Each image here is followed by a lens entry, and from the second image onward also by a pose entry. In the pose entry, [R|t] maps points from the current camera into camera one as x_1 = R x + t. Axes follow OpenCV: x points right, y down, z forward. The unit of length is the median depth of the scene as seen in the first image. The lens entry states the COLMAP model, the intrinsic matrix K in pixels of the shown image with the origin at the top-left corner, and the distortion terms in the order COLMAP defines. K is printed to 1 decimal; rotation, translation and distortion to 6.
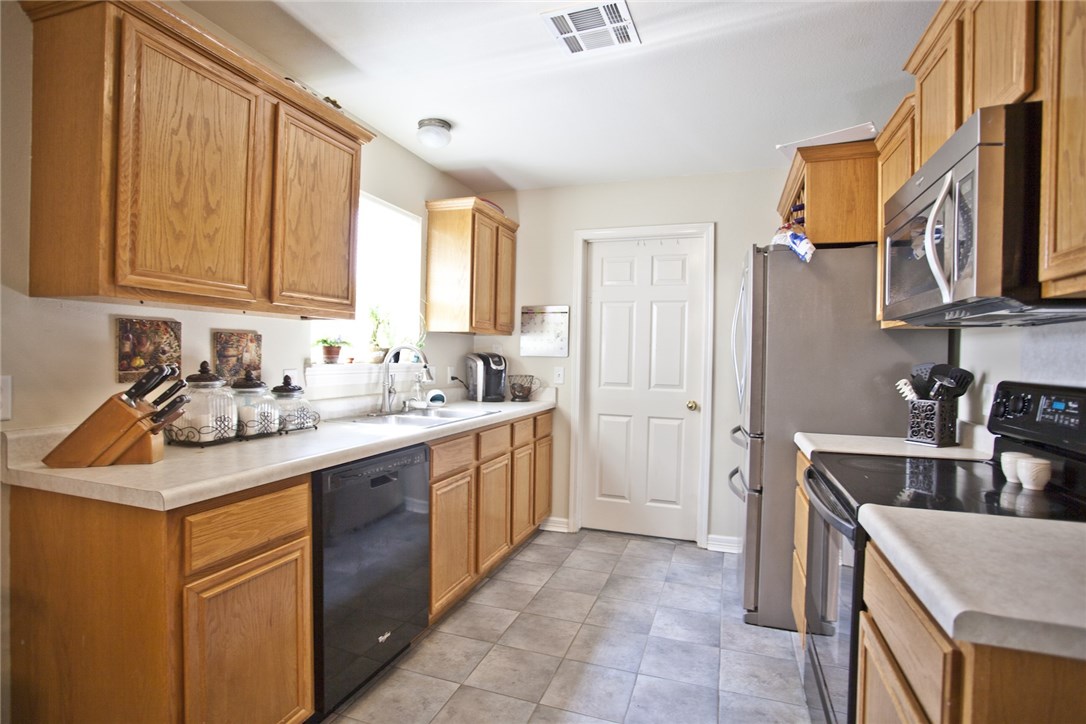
lens RADIAL K [[538.3, 0, 549.2], [0, 538.3, 361.1], [0, 0, 1]] dist [-0.088172, 0.036049]
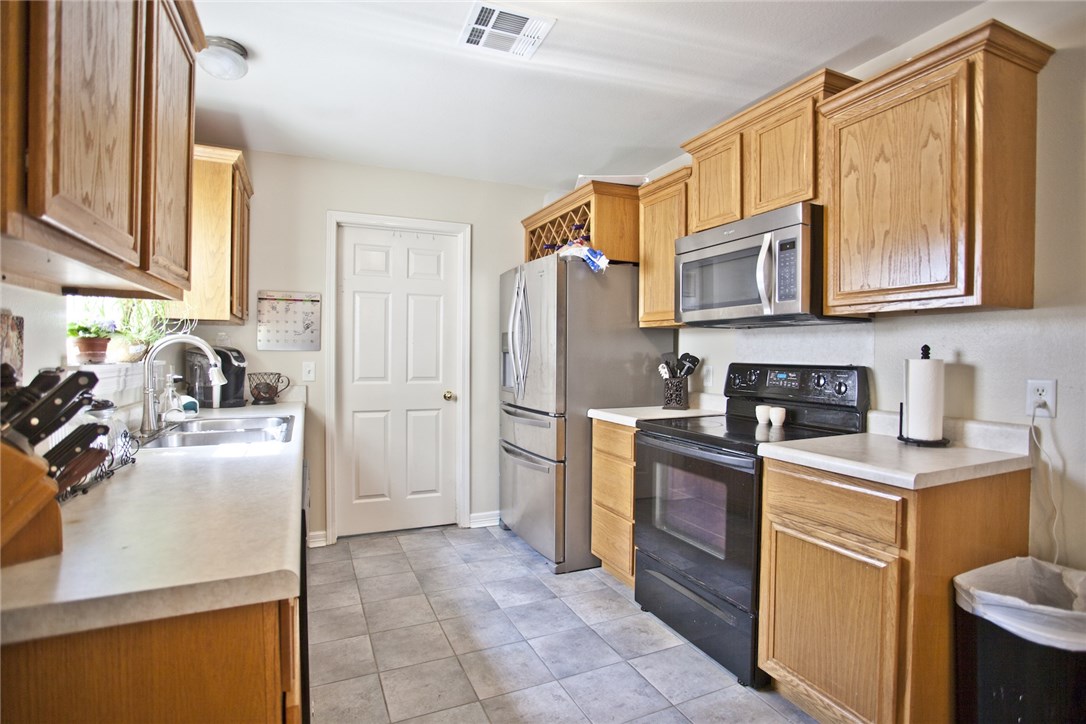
lens RADIAL K [[538.3, 0, 549.2], [0, 538.3, 361.1], [0, 0, 1]] dist [-0.088172, 0.036049]
pose [[0.711703, -0.022451, 0.702122, -0.398056], [0.012273, 0.999734, 0.019527, -0.003702], [-0.702374, -0.005280, 0.711789, 0.134583]]
